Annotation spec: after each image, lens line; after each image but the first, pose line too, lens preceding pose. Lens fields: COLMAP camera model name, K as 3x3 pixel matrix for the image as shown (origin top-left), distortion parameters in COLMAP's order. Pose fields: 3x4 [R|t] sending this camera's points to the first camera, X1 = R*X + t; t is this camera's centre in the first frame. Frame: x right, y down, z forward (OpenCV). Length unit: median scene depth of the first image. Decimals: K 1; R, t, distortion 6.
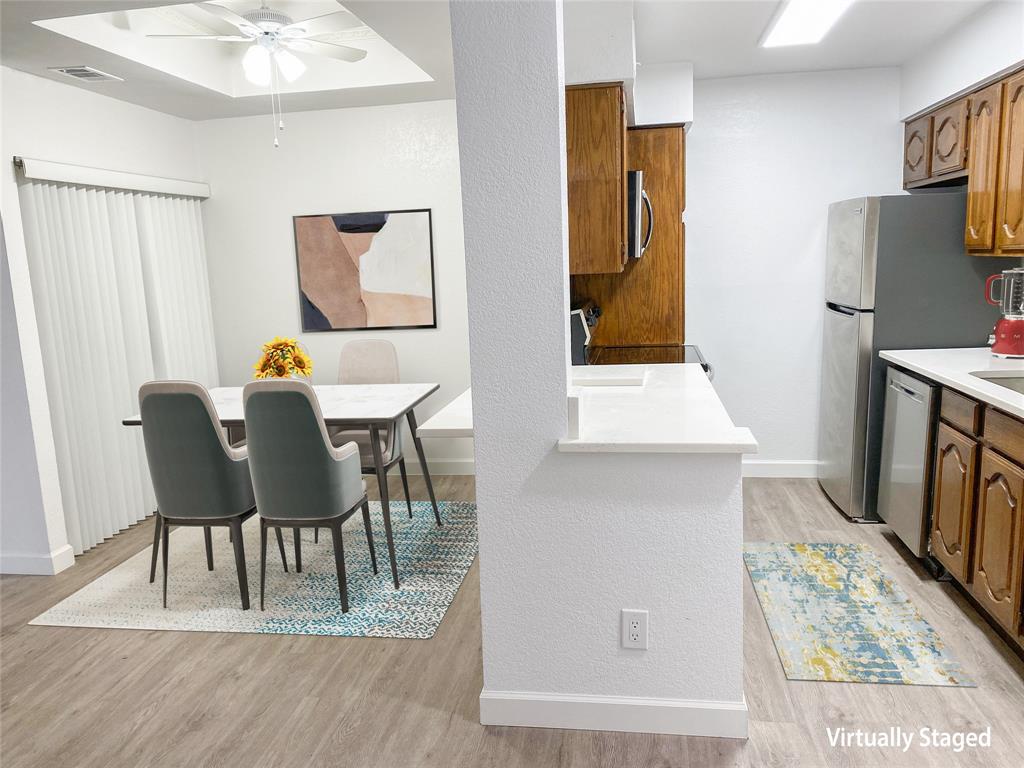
lens RADIAL K [[771.9, 0, 515.8], [0, 771.9, 392.0], [0, 0, 1]] dist [0.007123, -0.018139]
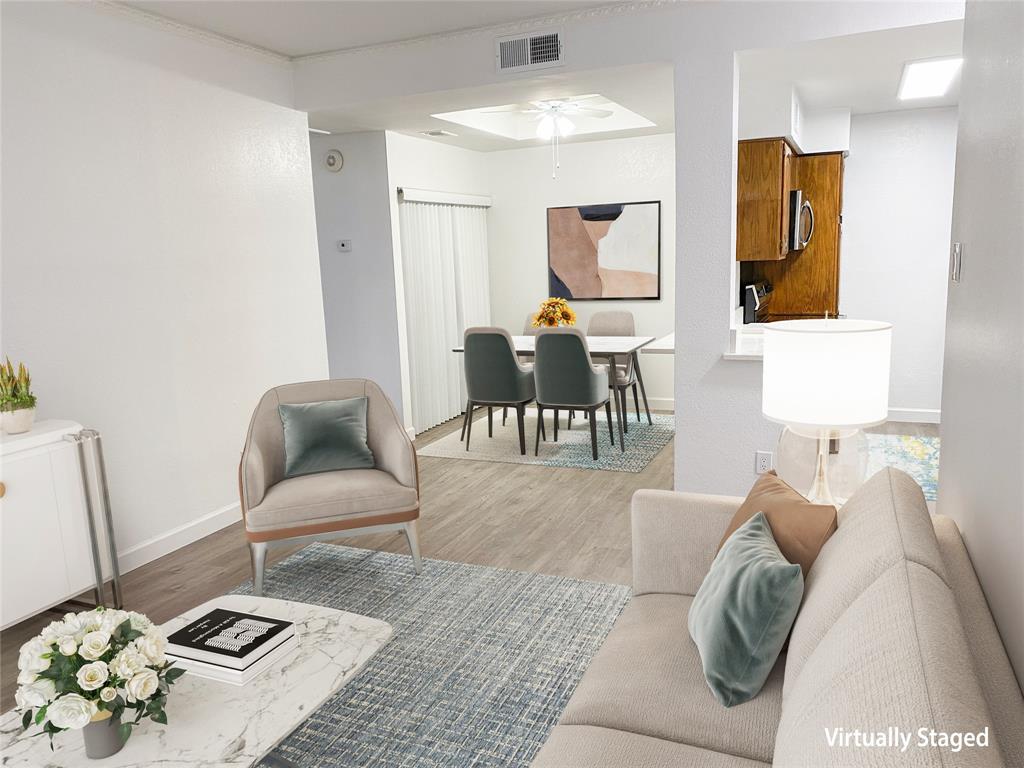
lens RADIAL K [[771.9, 0, 502.0], [0, 771.9, 384.9], [0, 0, 1]] dist [0.007123, -0.018139]
pose [[0.962630, 0.050155, -0.266136, 0.025002], [-0.047998, 0.998741, 0.014607, 0.082292], [0.266533, -0.001287, 0.963825, -0.531692]]
